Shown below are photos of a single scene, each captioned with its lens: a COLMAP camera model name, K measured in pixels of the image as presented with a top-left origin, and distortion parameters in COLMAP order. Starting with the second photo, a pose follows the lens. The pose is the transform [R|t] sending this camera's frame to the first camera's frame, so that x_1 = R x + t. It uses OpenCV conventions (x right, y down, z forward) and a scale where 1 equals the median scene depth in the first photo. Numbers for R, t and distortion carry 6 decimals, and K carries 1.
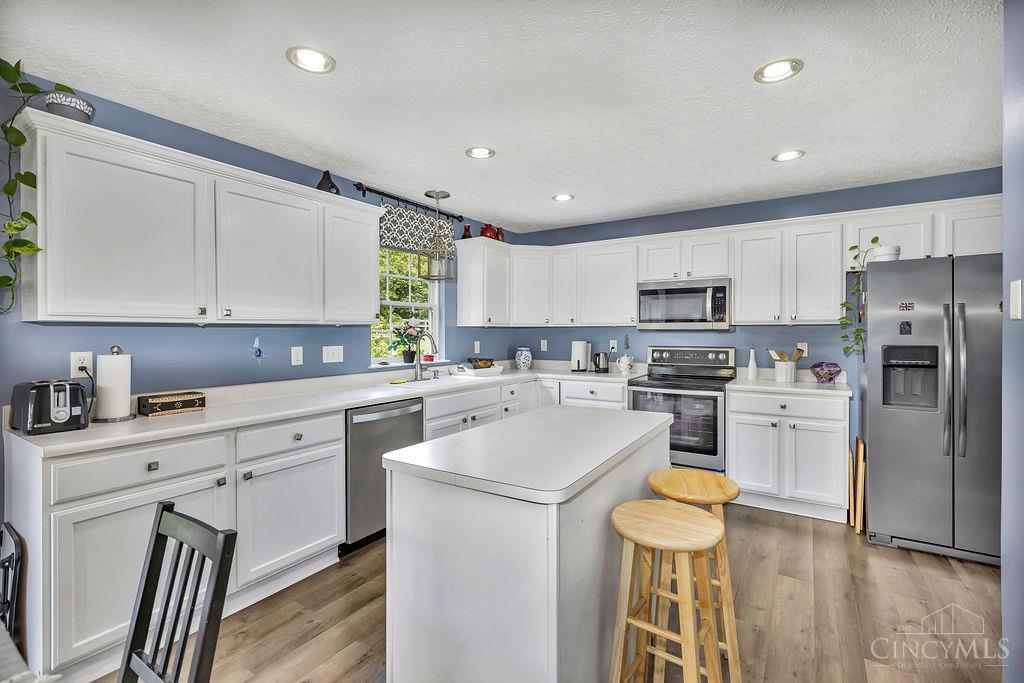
lens RADIAL K [[464.6, 0, 510.7], [0, 464.6, 333.4], [0, 0, 1]] dist [0.005843, -0.000711]
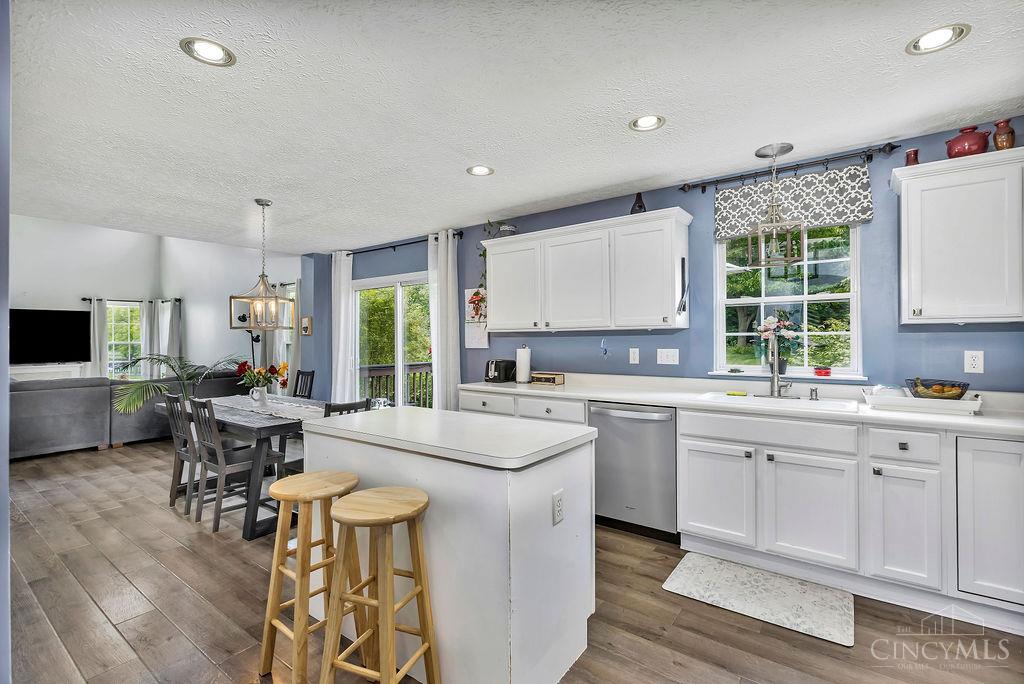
lens RADIAL K [[464.6, 0, 512.4], [0, 464.6, 341.2], [0, 0, 1]] dist [0.005843, -0.000711]
pose [[-0.060146, 0.013450, -0.998099, 0.747270], [0.008219, 0.999882, 0.012979, -0.006758], [0.998156, -0.007423, -0.060249, 0.759859]]
